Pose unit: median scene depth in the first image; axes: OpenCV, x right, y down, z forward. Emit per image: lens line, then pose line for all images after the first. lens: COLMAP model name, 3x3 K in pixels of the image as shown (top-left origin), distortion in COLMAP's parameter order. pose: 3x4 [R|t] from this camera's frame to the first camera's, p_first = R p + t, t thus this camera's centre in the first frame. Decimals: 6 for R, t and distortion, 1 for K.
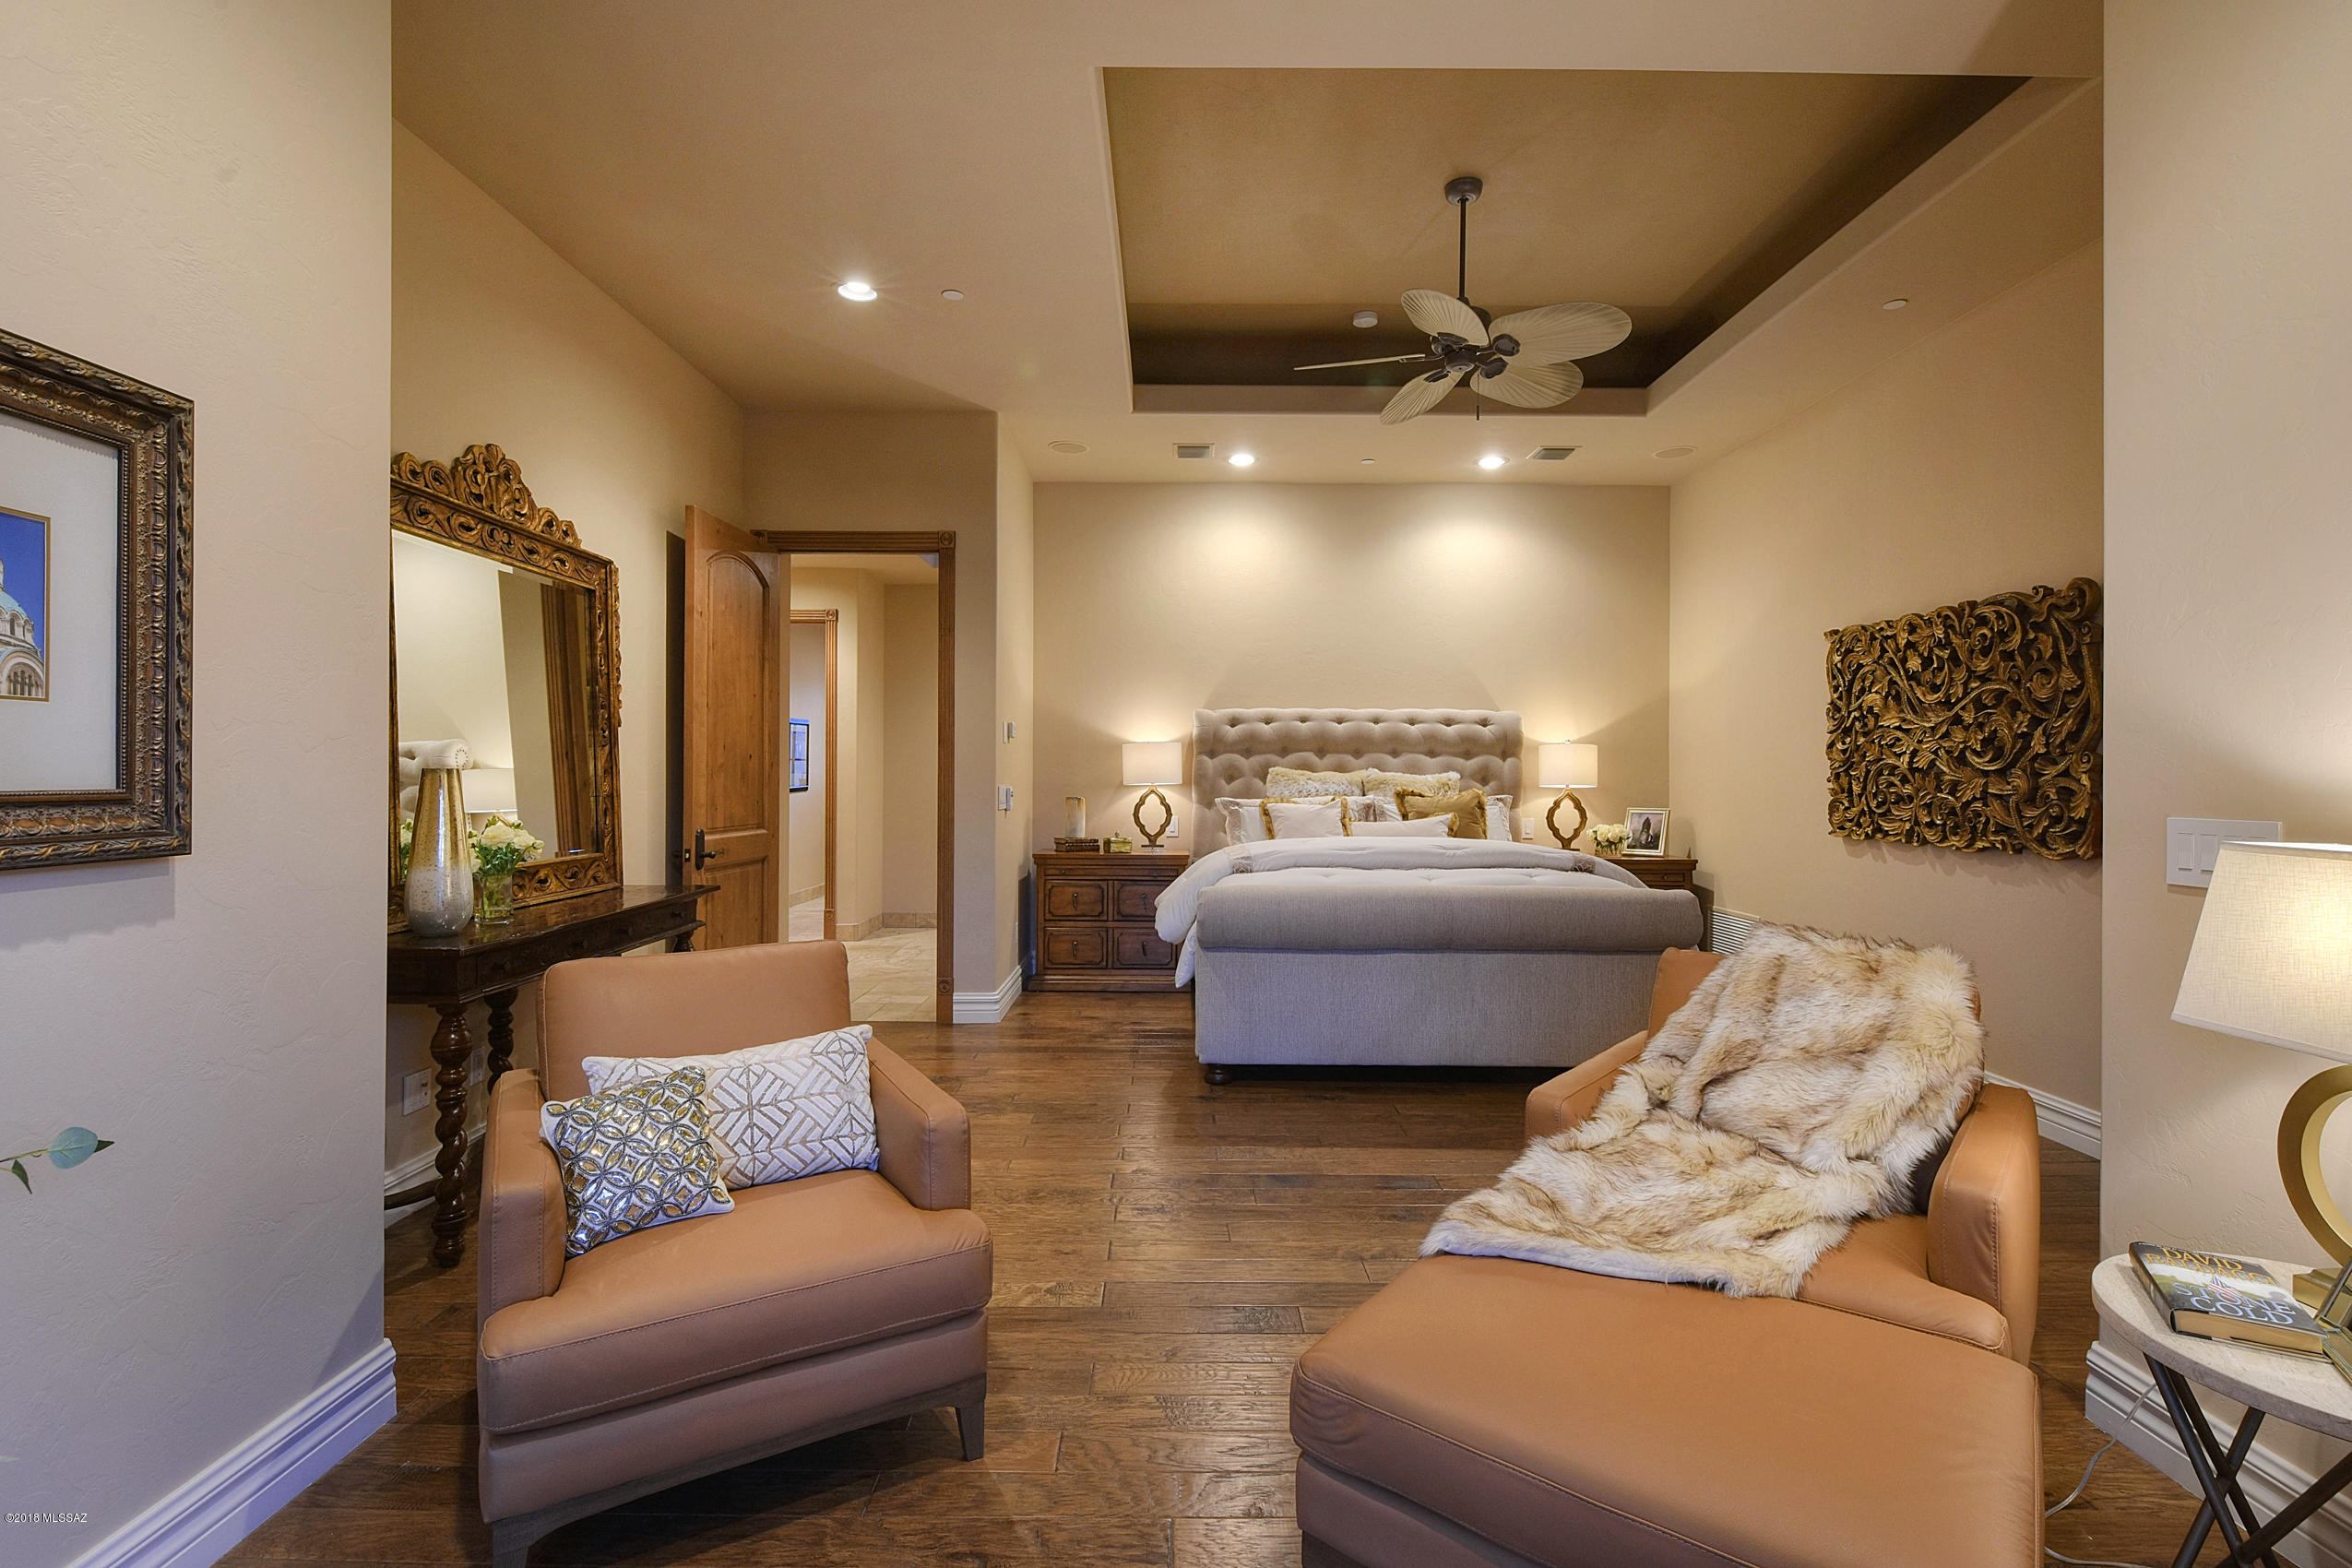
lens RADIAL K [[1074.2, 0, 1177.3], [0, 1074.2, 773.2], [0, 0, 1]] dist [0.025039, -0.000044]
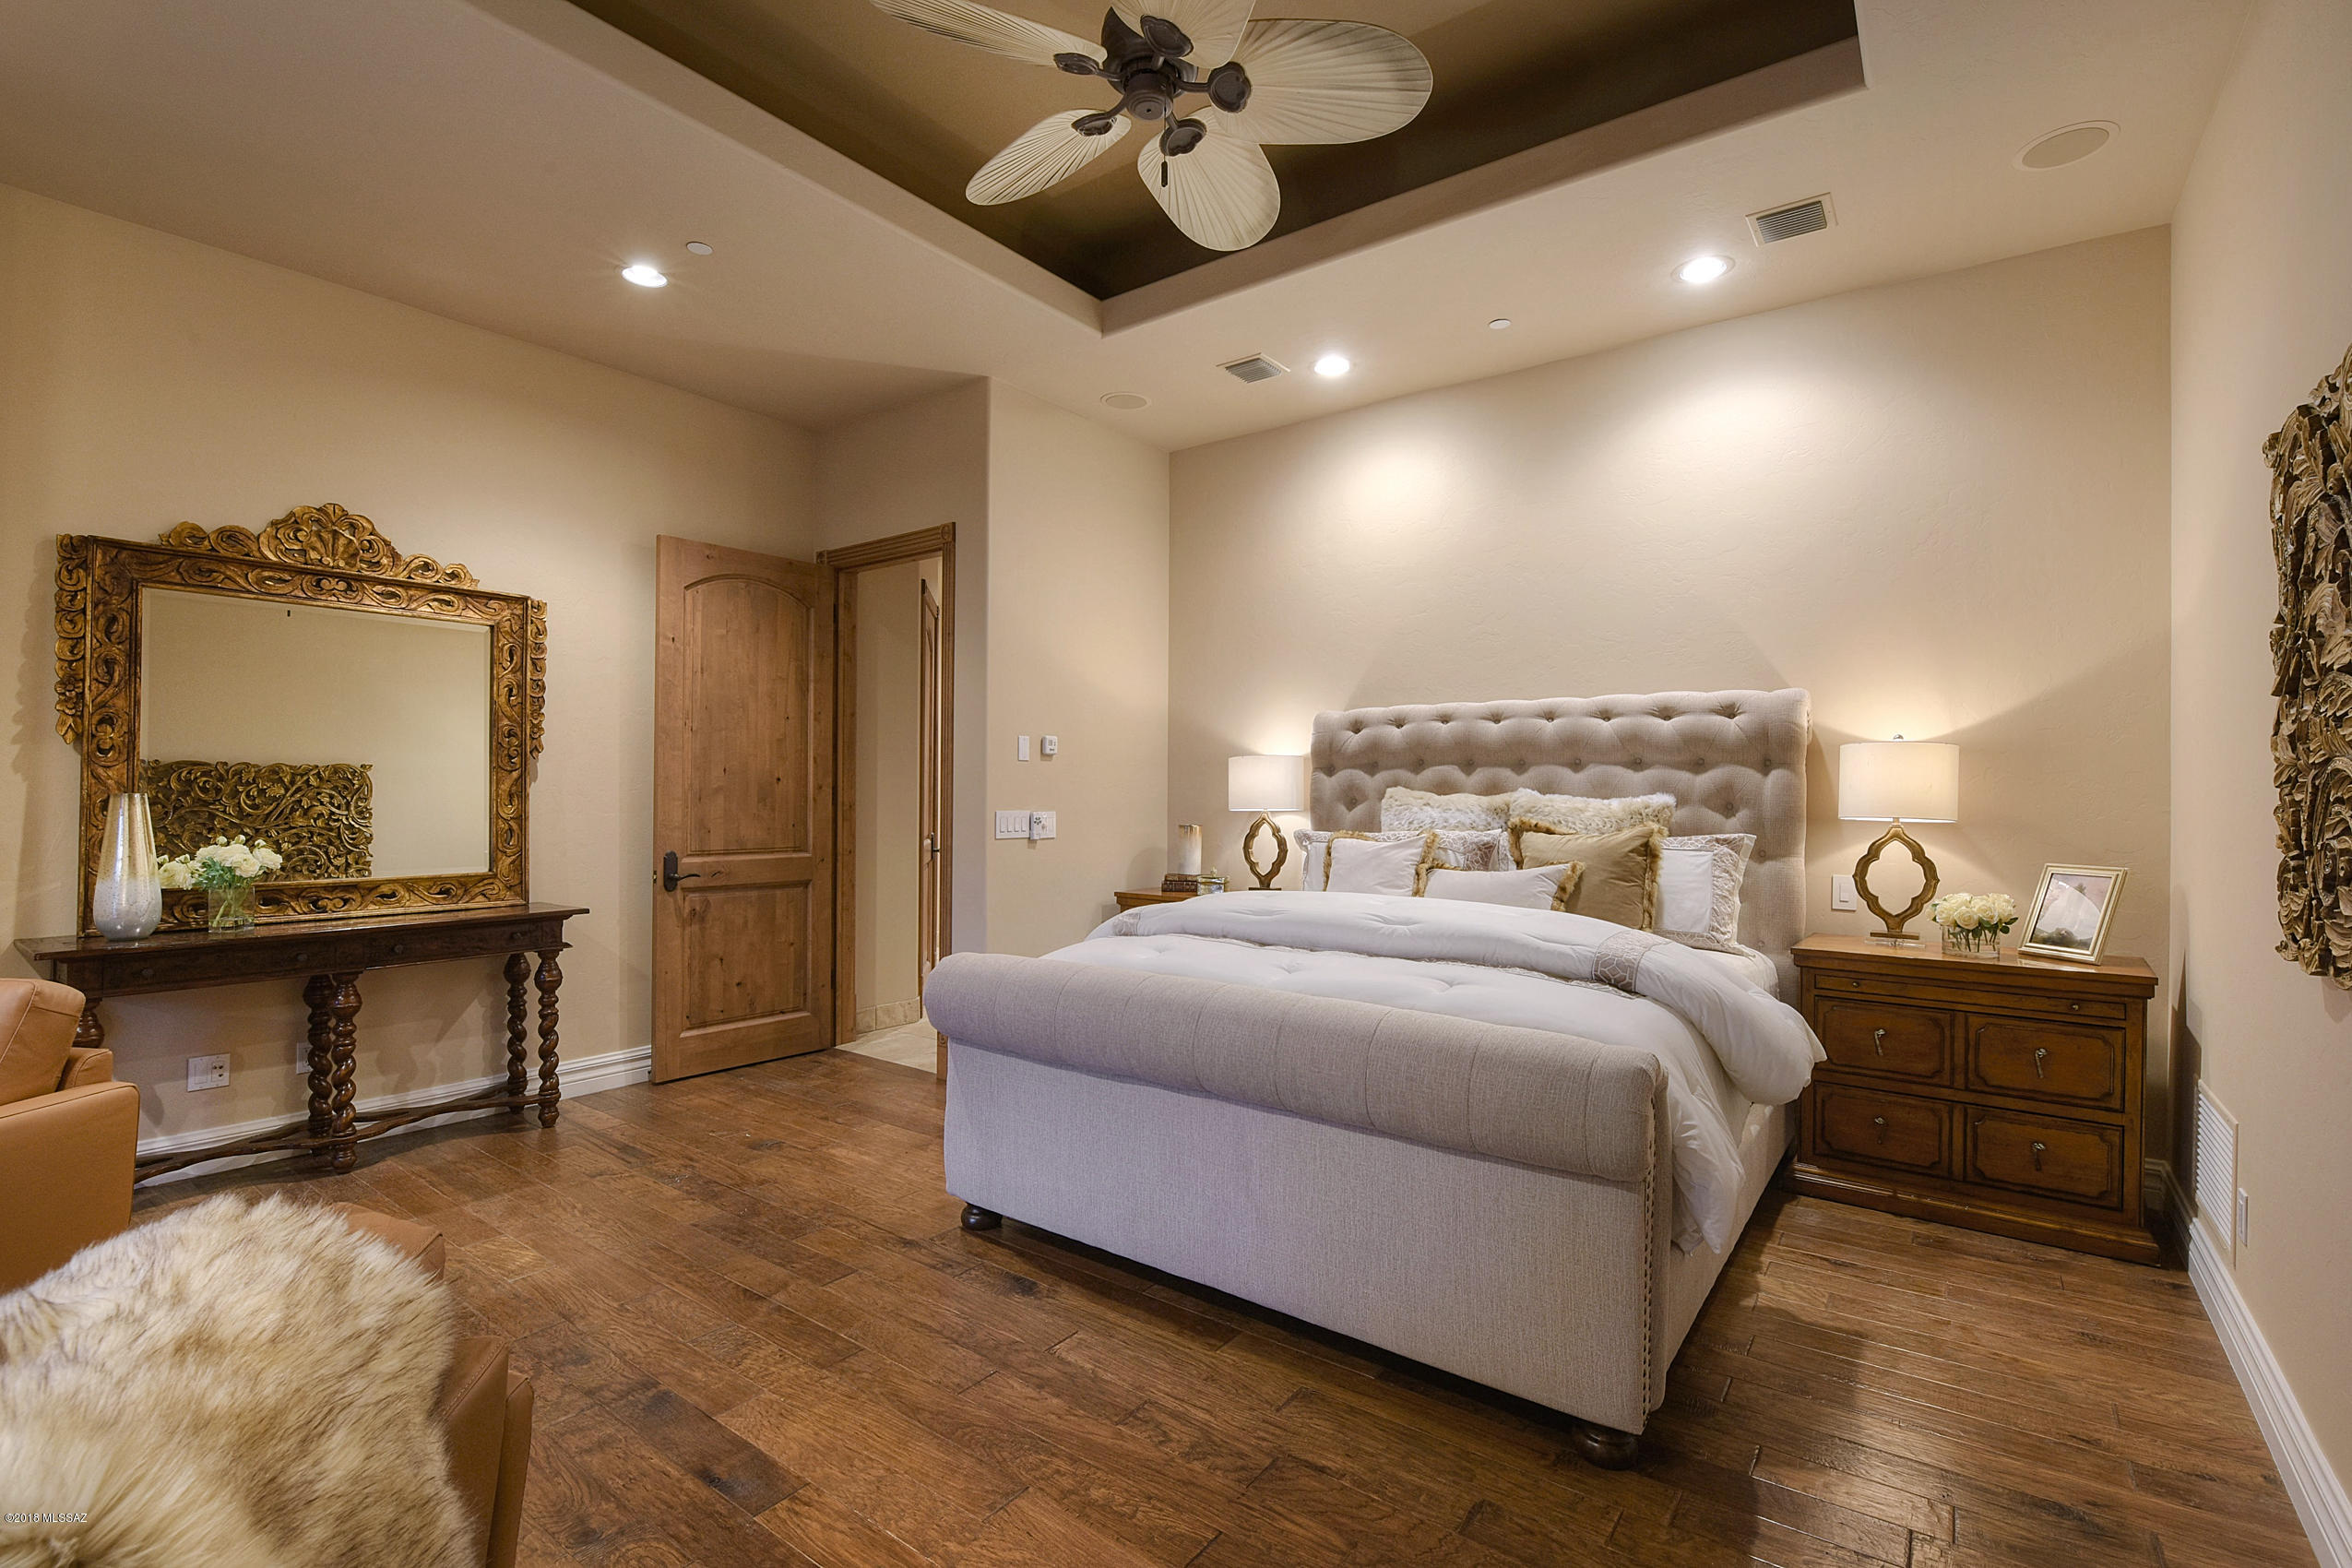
lens RADIAL K [[1072.1, 0, 1178.8], [0, 1072.1, 797.1], [0, 0, 1]] dist [0.000074, 0.000000]
pose [[0.803088, 0.000352, -0.595860, 0.394812], [0.000886, 0.999998, 0.001786, -0.000617], [0.595859, -0.001963, 0.803087, 0.341808]]
